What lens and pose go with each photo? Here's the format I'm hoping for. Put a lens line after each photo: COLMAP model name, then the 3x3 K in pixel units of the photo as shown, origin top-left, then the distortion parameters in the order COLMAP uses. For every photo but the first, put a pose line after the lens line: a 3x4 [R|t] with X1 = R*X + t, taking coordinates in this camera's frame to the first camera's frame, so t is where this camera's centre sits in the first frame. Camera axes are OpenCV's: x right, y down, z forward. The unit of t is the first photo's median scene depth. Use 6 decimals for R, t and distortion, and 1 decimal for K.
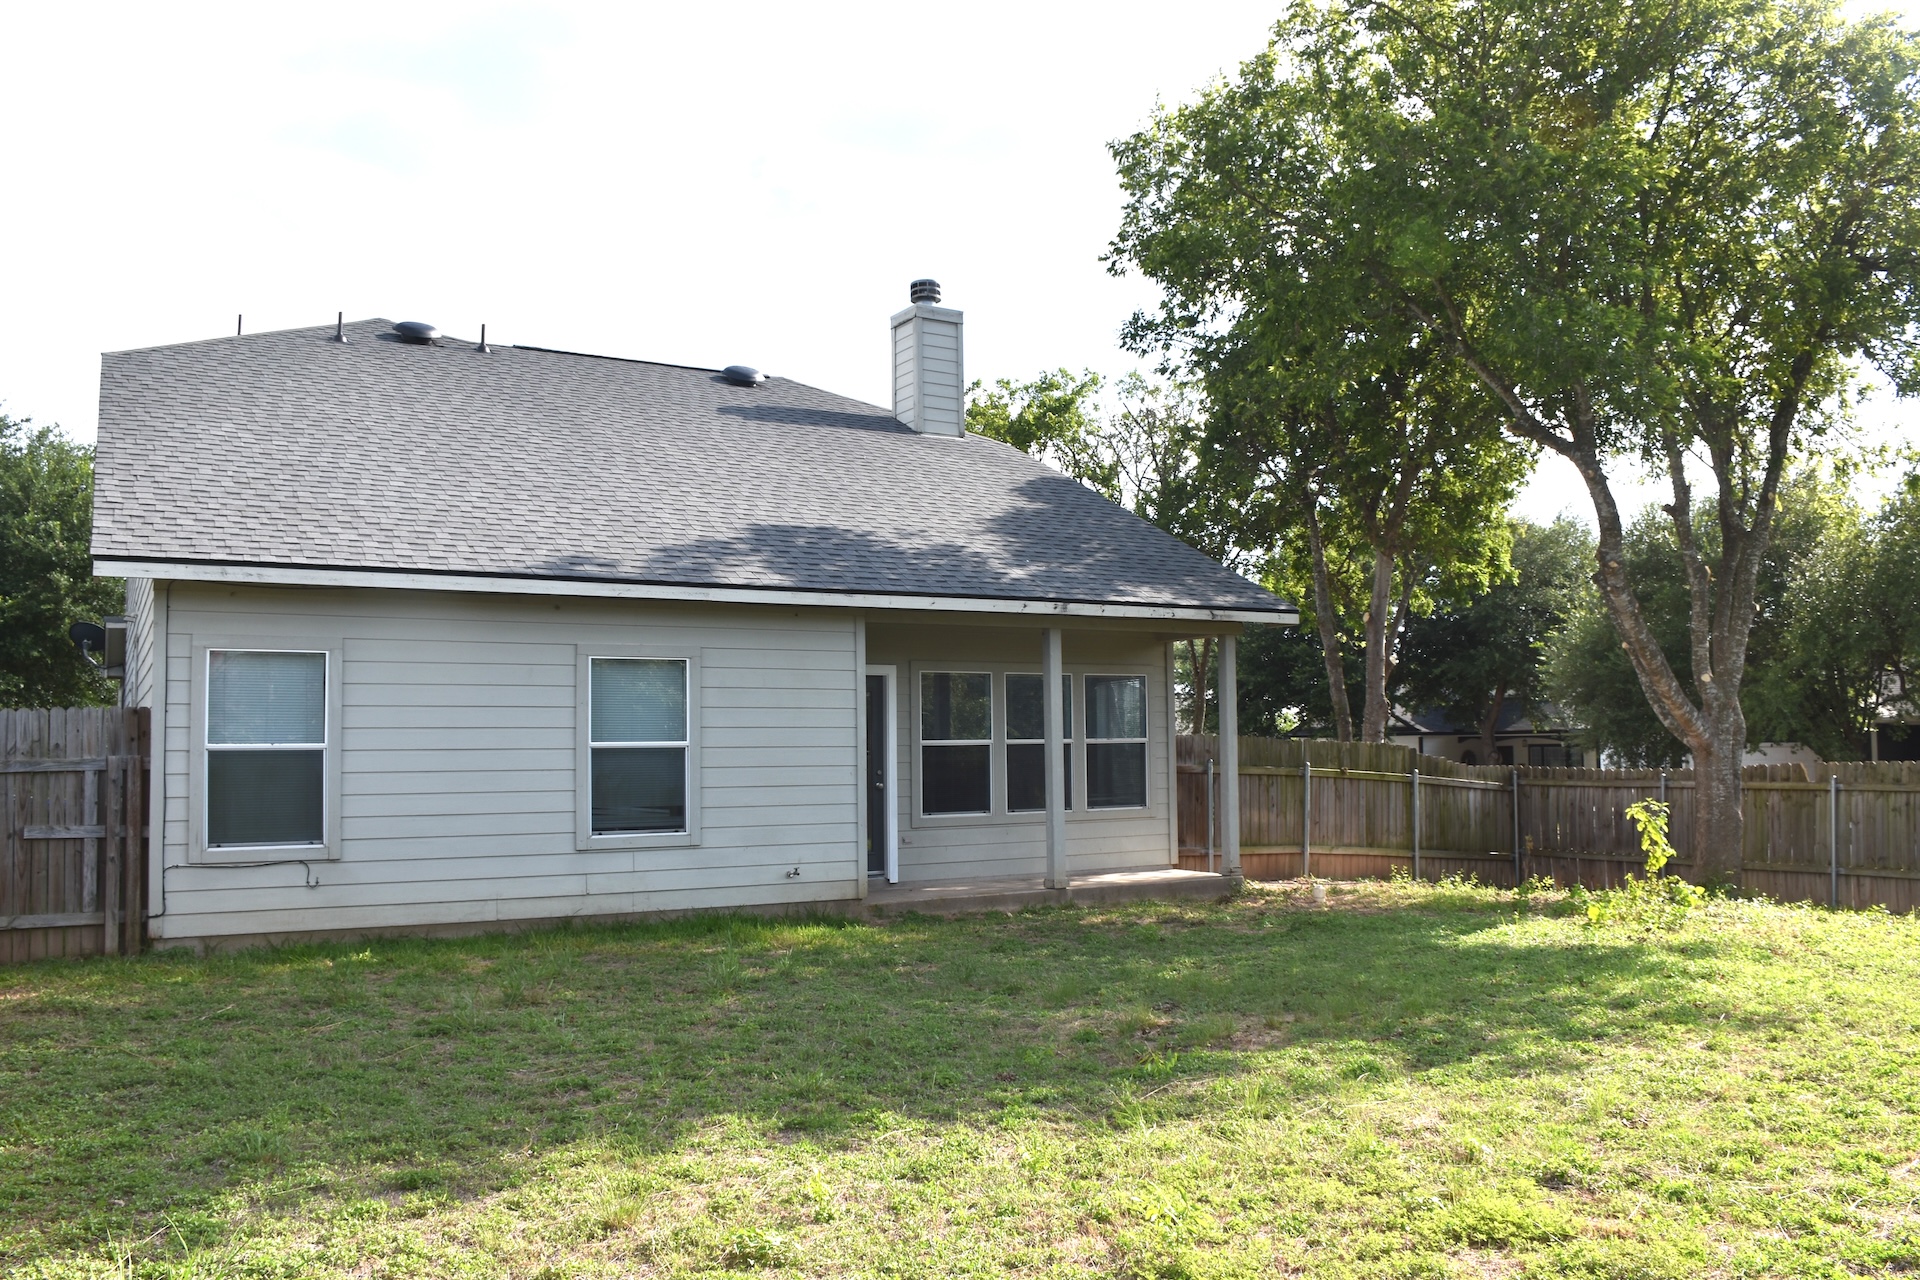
lens RADIAL K [[1518.0, 0, 959.0], [0, 1518.0, 645.1], [0, 0, 1]] dist [-0.010174, 0.006950]
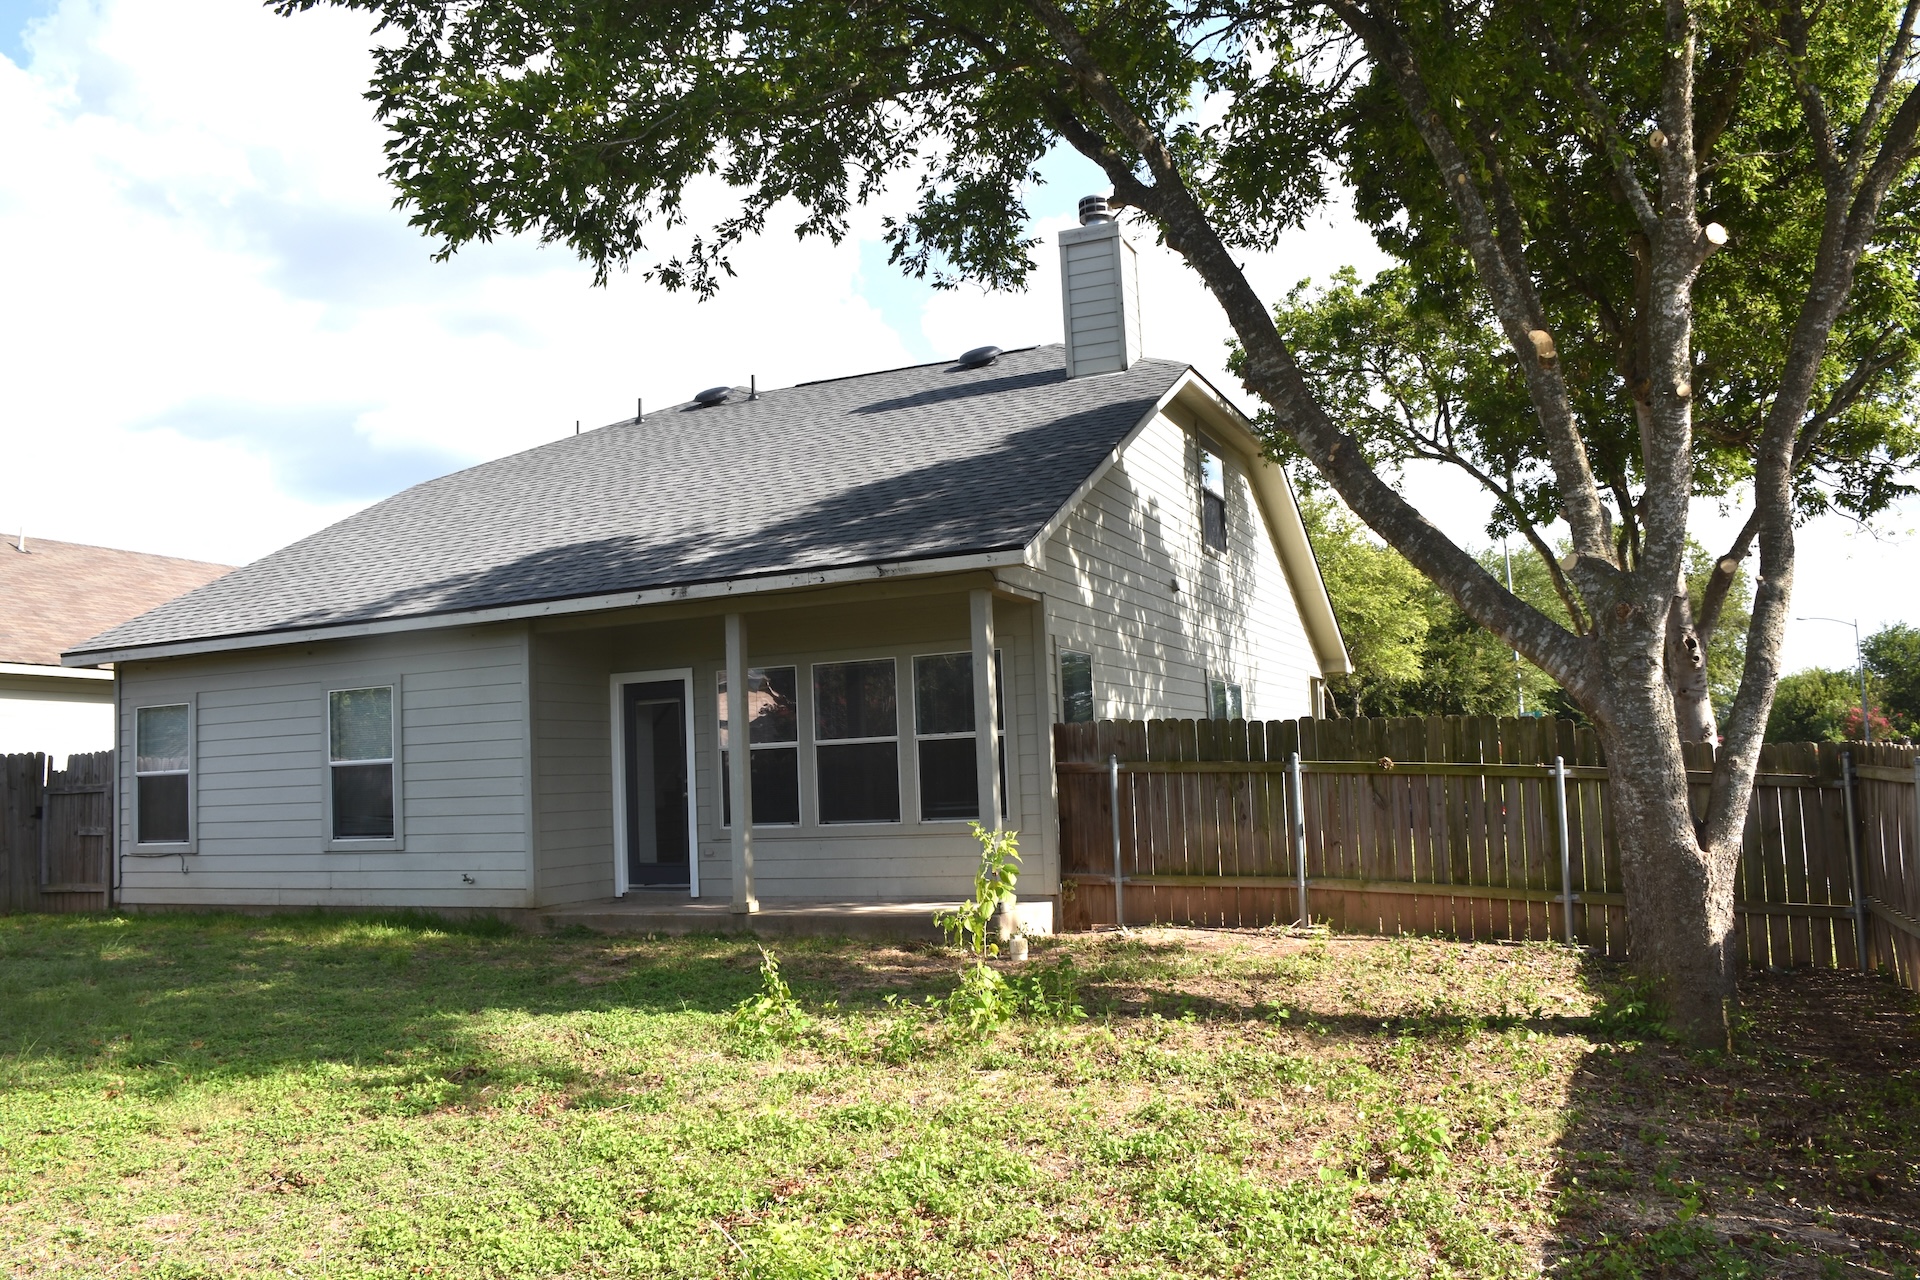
lens RADIAL K [[1518.0, 0, 960.7], [0, 1518.0, 643.1], [0, 0, 1]] dist [-0.010174, 0.006950]
pose [[0.547455, -0.082875, -0.832721, 0.963666], [0.091547, 0.995043, -0.038843, 0.058267], [0.831812, -0.054968, 0.552328, 0.706553]]
